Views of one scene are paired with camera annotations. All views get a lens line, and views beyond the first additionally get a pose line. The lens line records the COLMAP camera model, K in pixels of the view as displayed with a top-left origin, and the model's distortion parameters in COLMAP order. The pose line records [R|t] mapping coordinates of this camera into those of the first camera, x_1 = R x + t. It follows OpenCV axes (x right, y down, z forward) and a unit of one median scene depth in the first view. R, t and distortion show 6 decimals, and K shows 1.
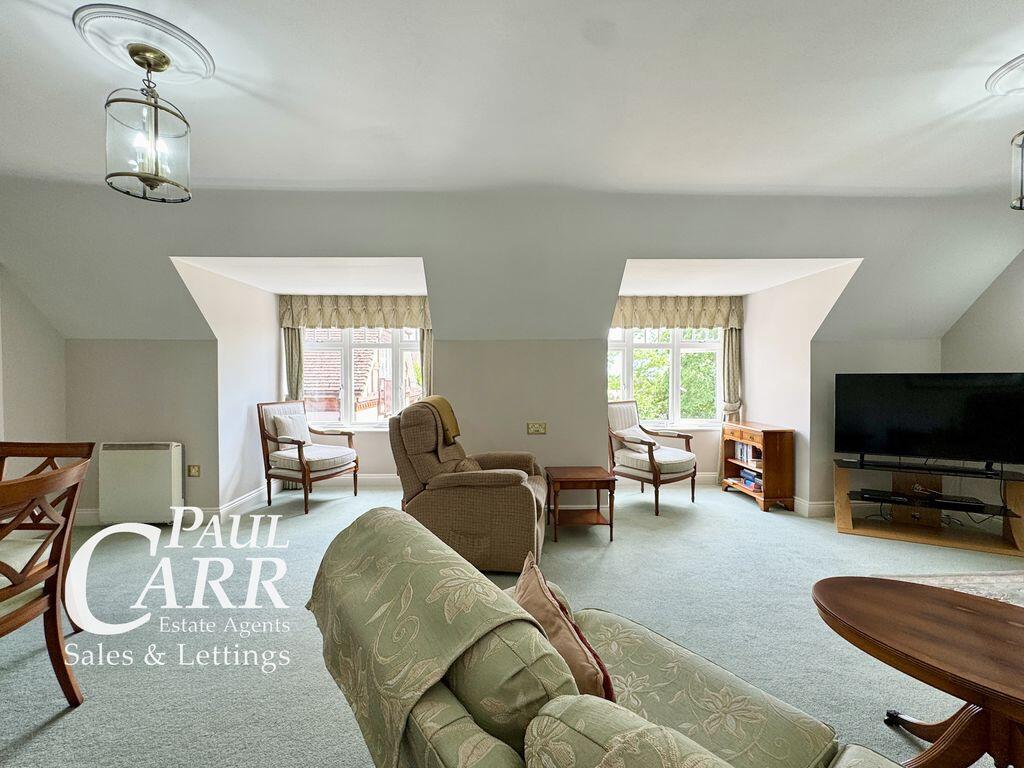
lens RADIAL K [[462.3, 0, 510.3], [0, 462.3, 382.8], [0, 0, 1]] dist [-0.001734, 0.000037]
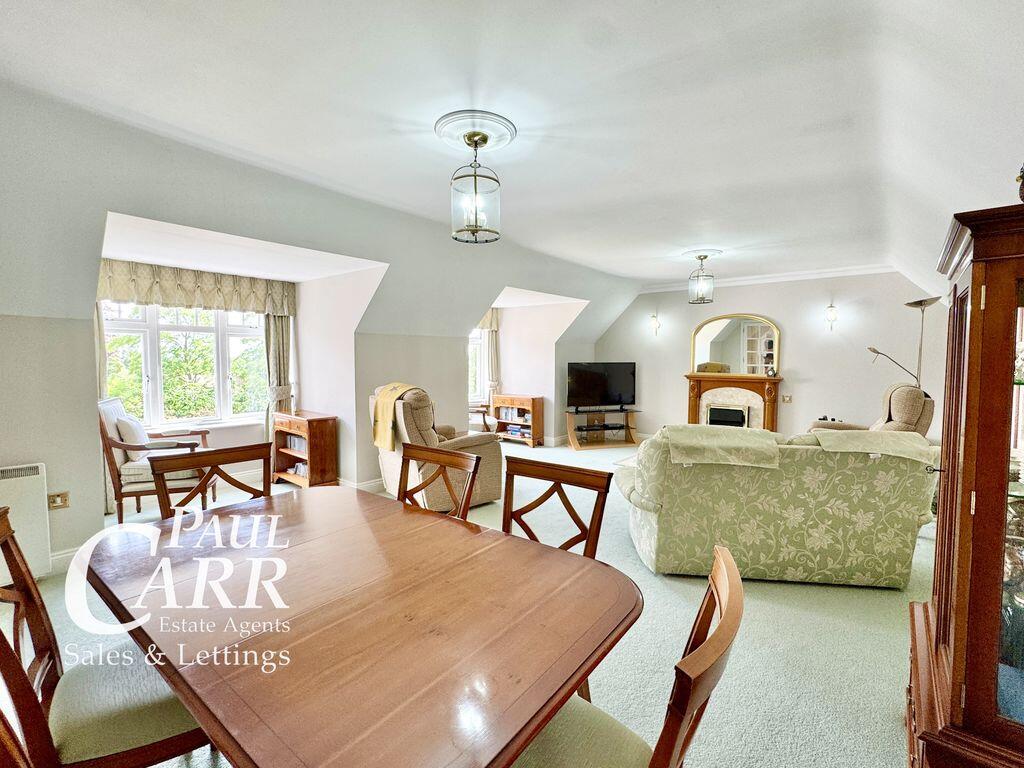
lens RADIAL K [[462.3, 0, 510.3], [0, 462.3, 382.8], [0, 0, 1]] dist [-0.001734, 0.000037]
pose [[0.659710, -0.035817, 0.750666, -0.730264], [0.009105, 0.999171, 0.039673, -0.013156], [-0.751465, -0.019338, 0.659489, 0.003765]]
